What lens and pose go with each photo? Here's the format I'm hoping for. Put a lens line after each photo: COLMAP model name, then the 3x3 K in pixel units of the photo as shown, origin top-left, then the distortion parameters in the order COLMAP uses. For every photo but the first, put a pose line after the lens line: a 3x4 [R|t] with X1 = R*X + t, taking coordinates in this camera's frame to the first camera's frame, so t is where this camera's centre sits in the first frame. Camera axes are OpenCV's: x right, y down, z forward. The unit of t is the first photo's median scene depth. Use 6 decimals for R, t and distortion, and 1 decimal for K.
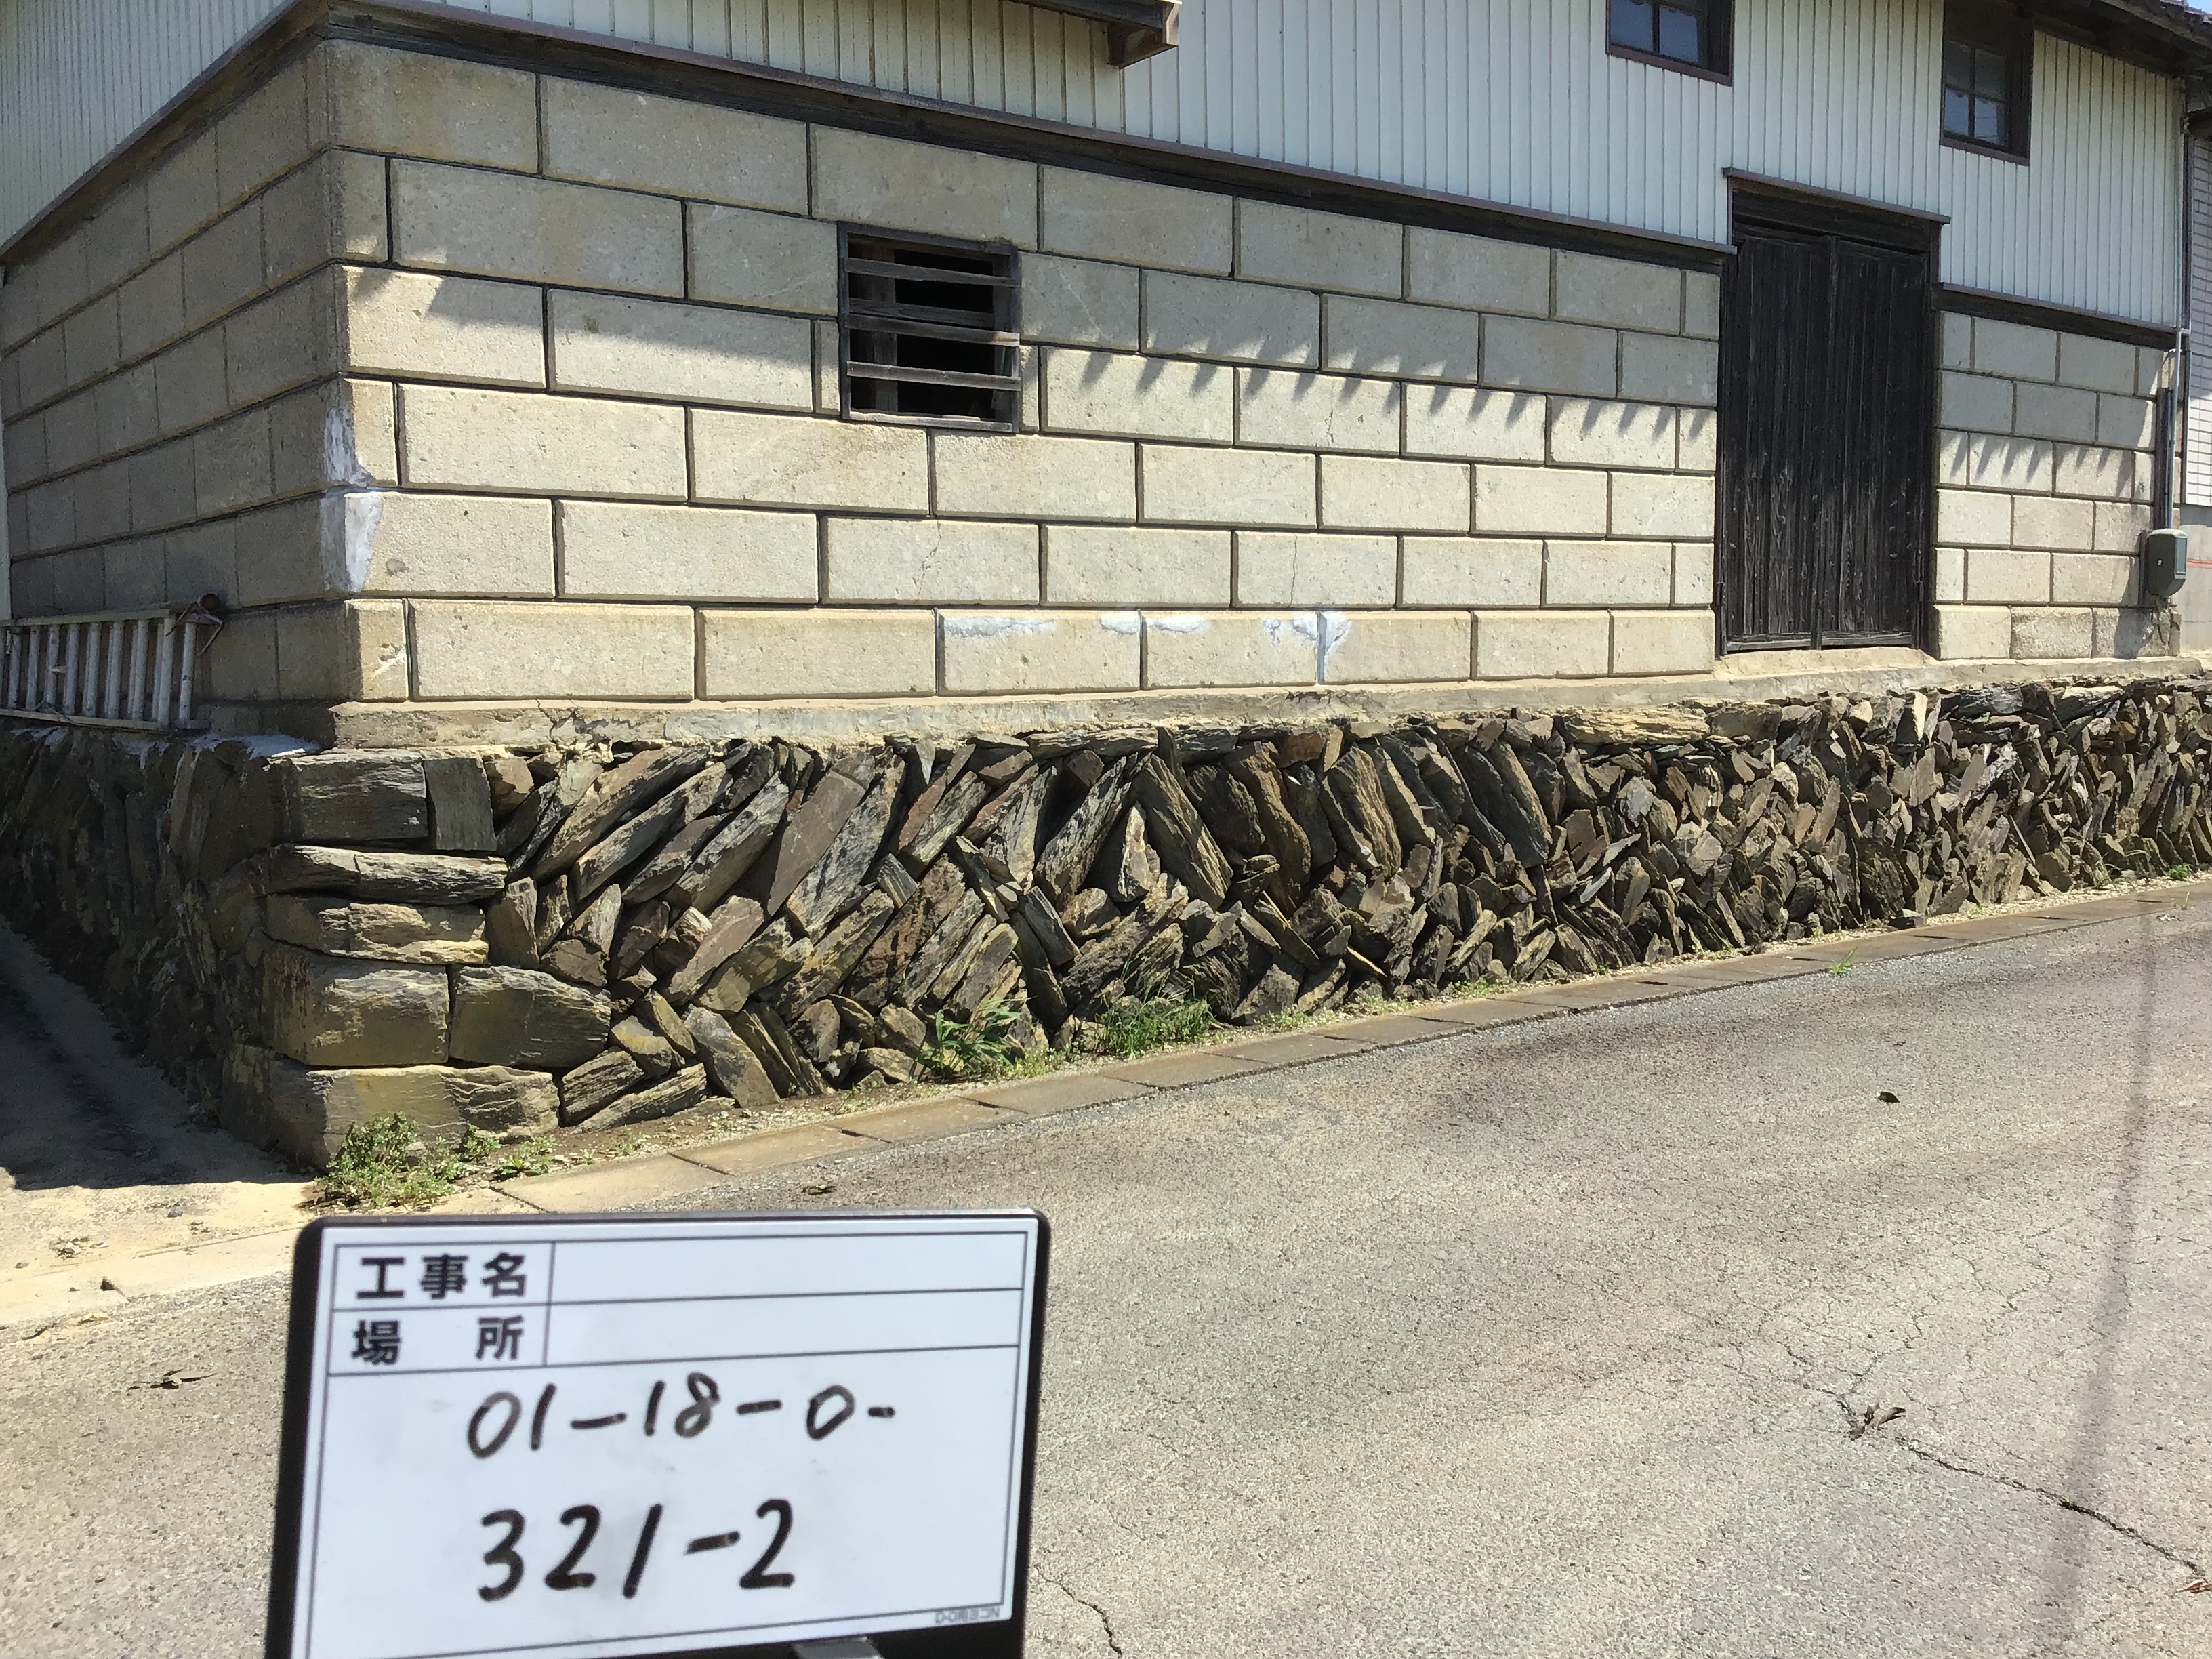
lens RADIAL K [[1986.1, 0, 1099.5], [0, 1986.1, 837.0], [0, 0, 1]] dist [0.119684, -0.253125]
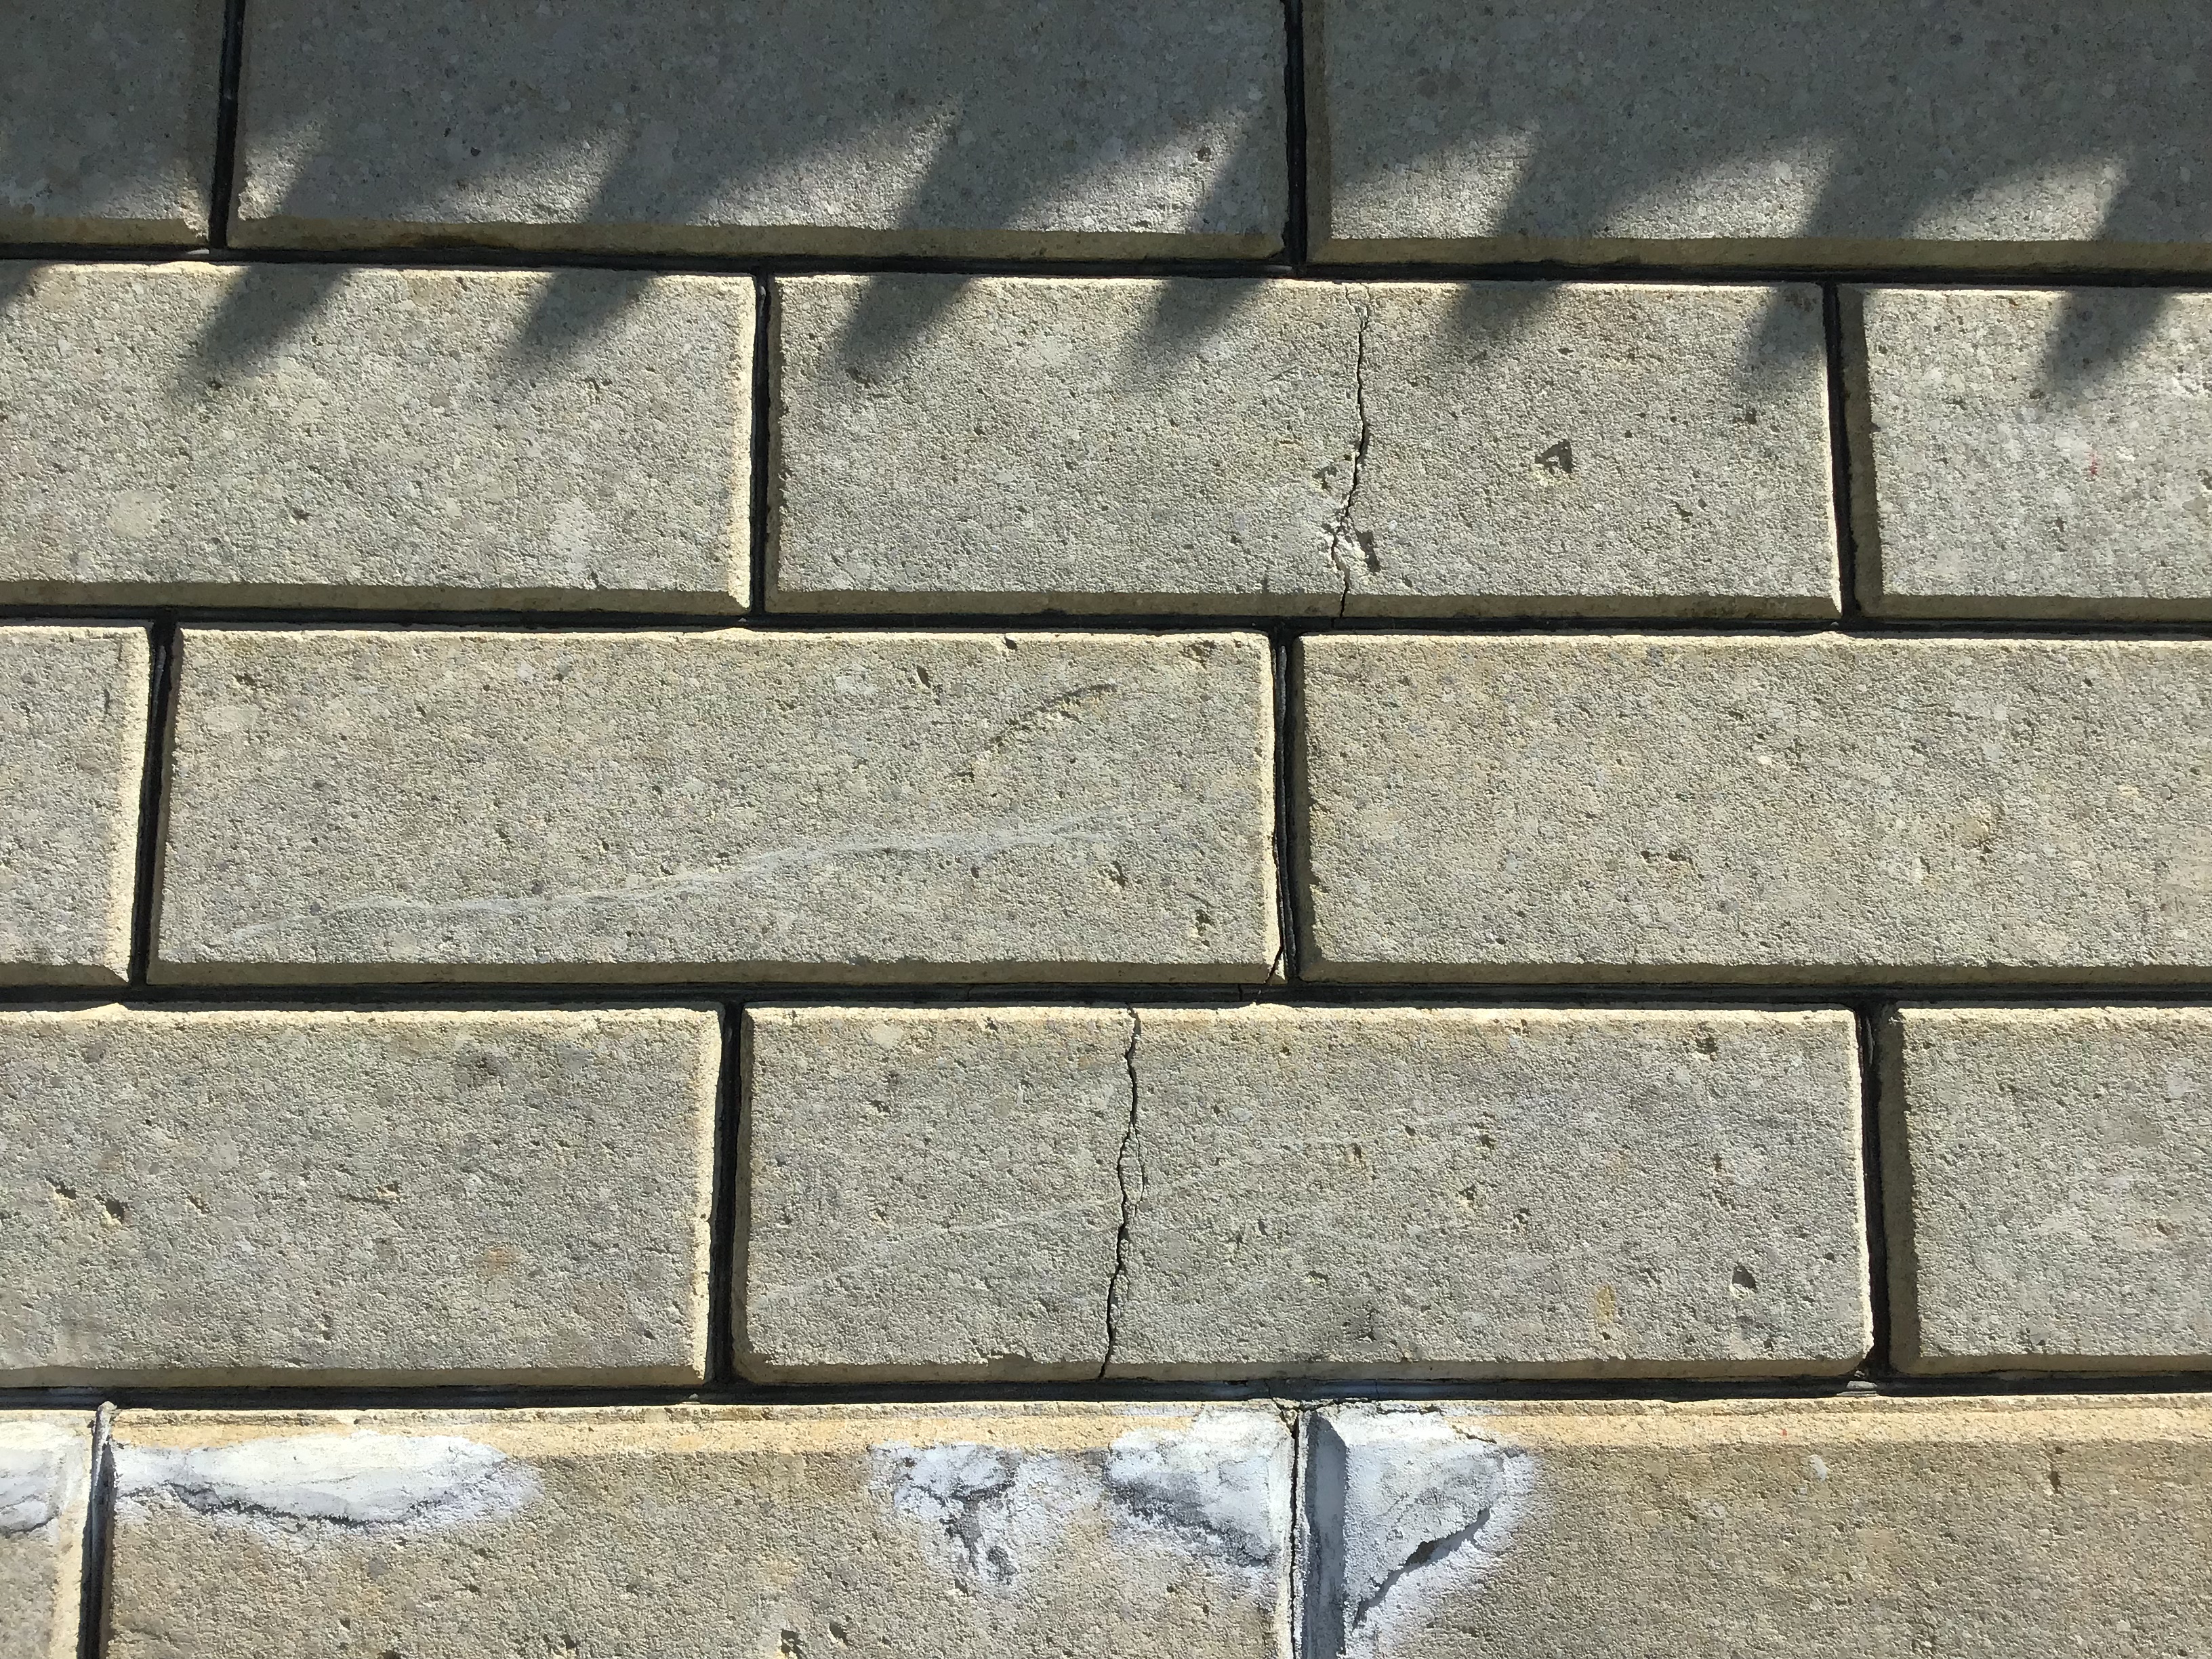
lens RADIAL K [[1986.1, 0, 1099.5], [0, 1986.1, 837.0], [0, 0, 1]] dist [0.119684, -0.253125]
pose [[0.814020, -0.083646, -0.574783, 0.182655], [-0.061575, 0.971573, -0.228594, -0.105102], [0.577564, 0.221472, 0.785729, 0.716081]]
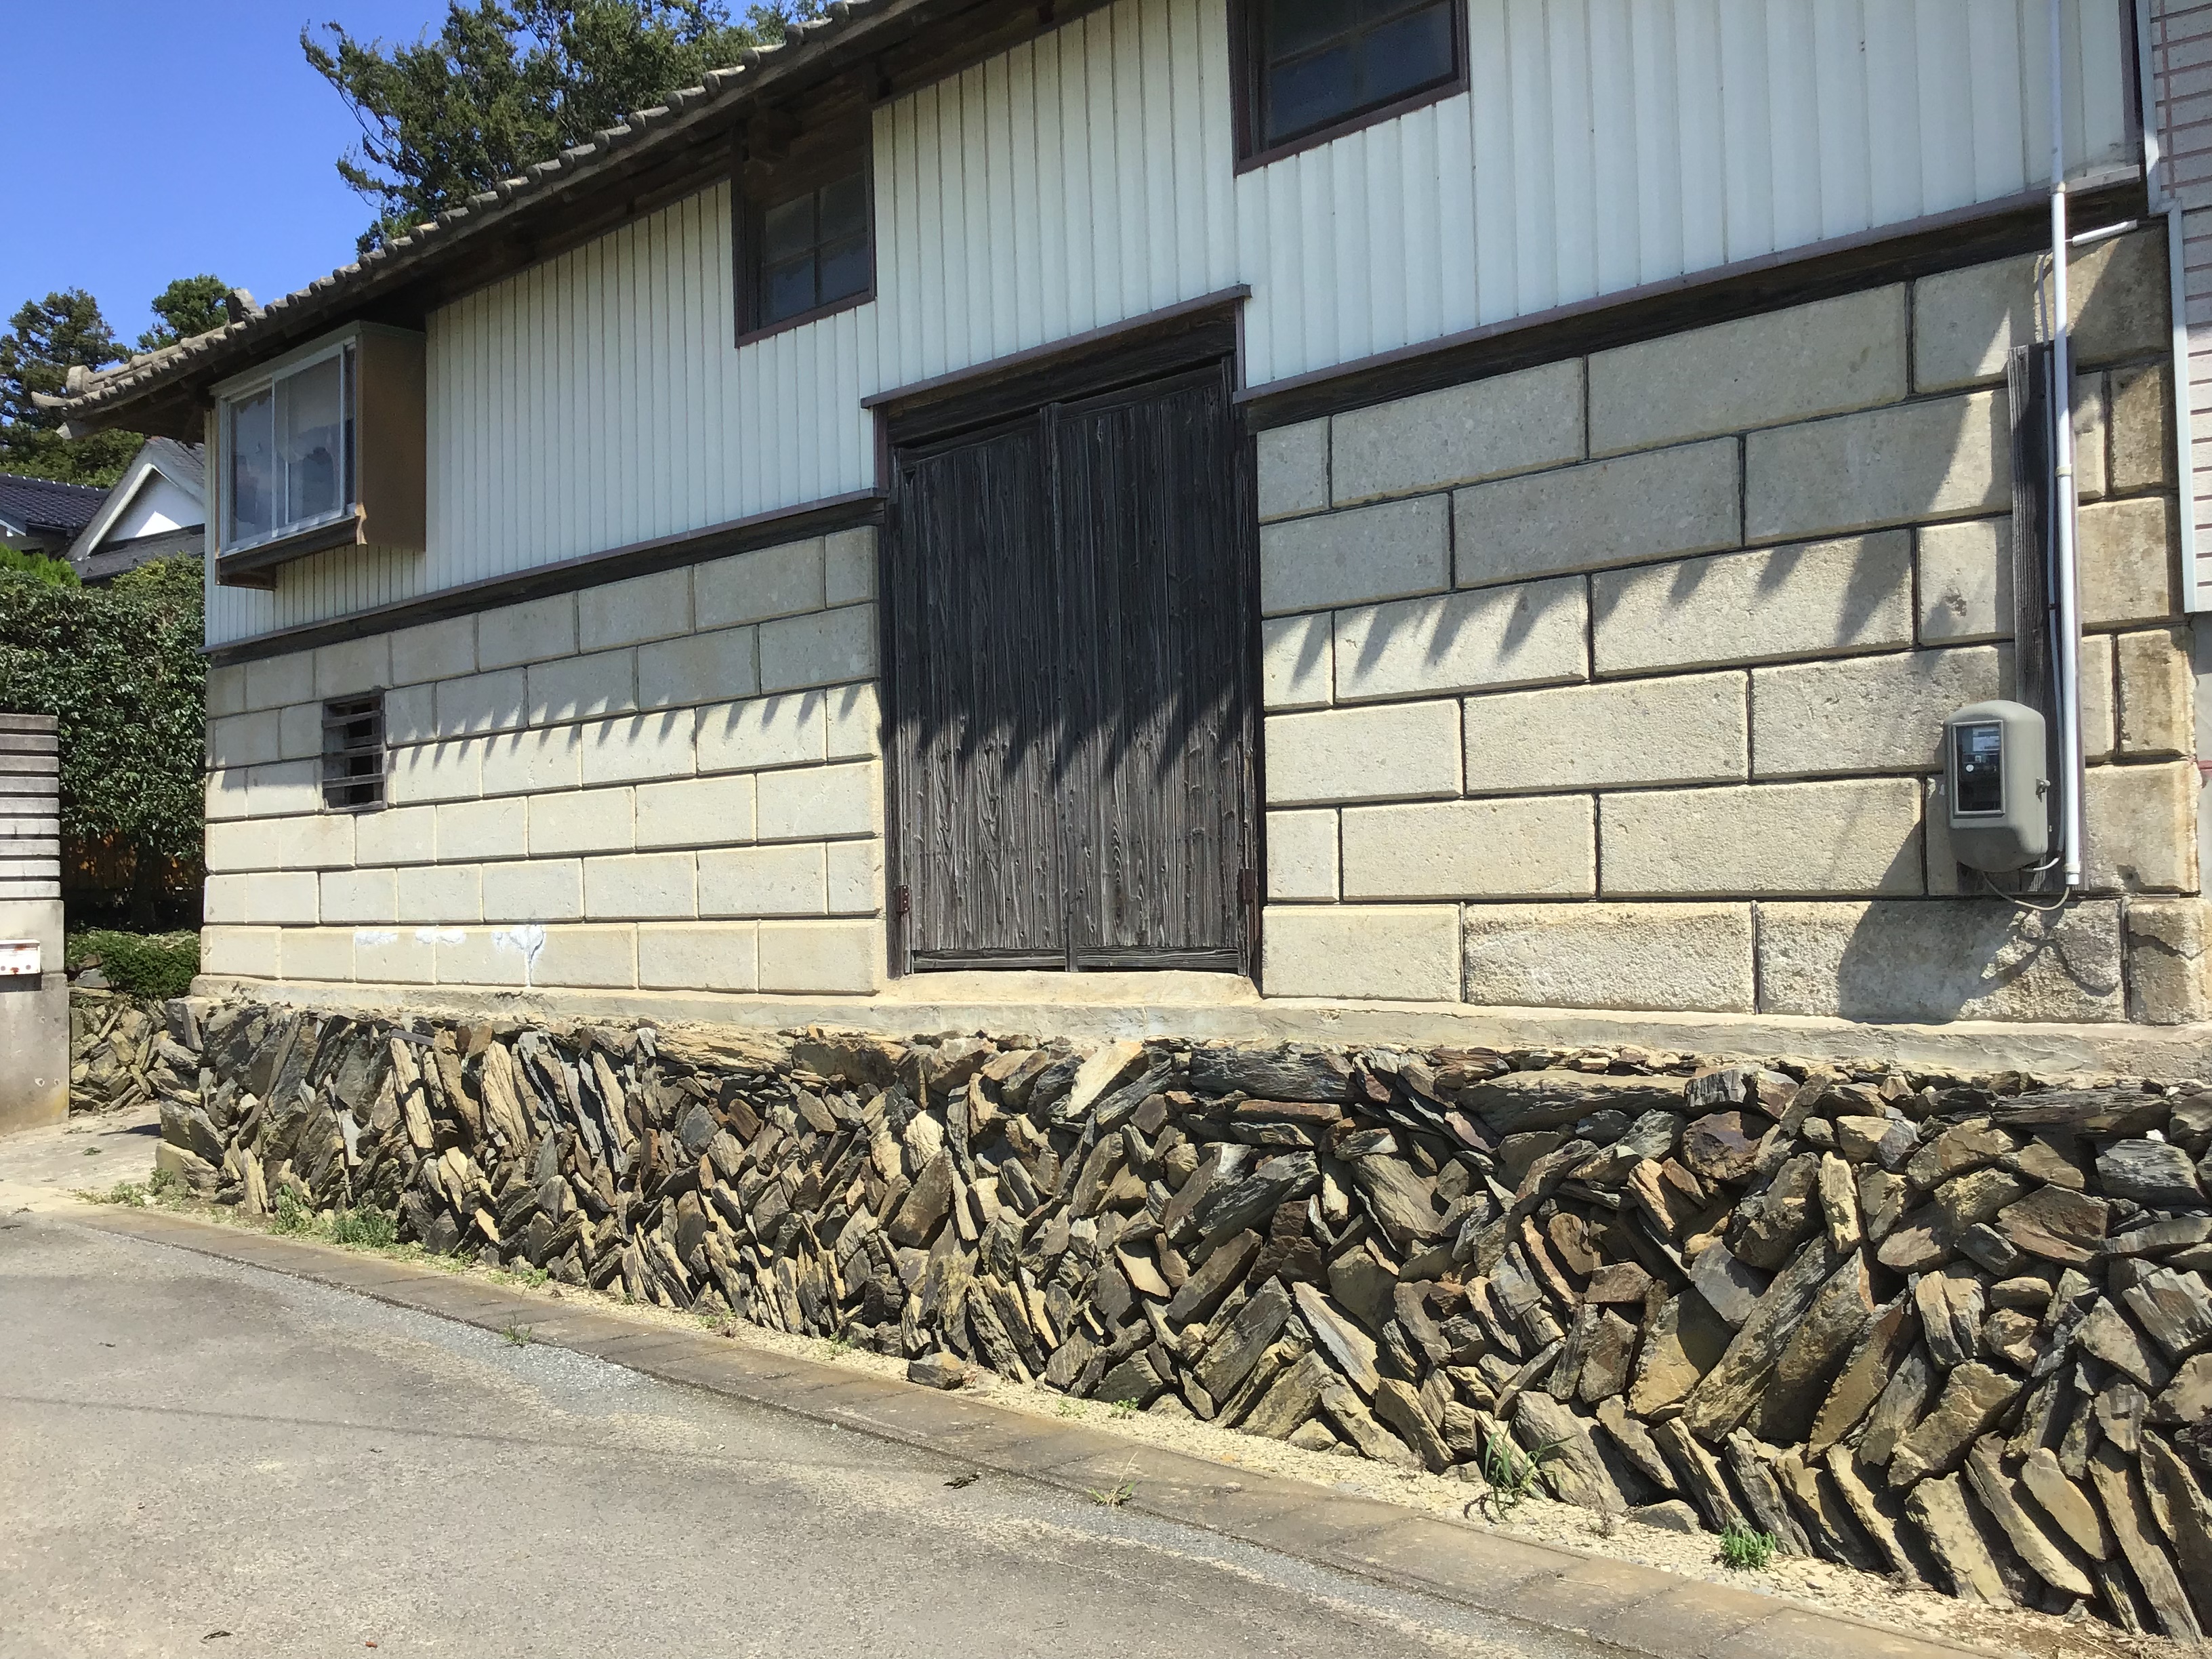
lens RADIAL K [[1986.1, 0, 1099.5], [0, 1986.1, 837.0], [0, 0, 1]] dist [0.119684, -0.253125]
pose [[0.143918, -0.031256, -0.989096, 1.168170], [-0.083670, 0.995538, -0.043634, -0.123426], [0.986046, 0.089037, 0.140661, 1.012419]]
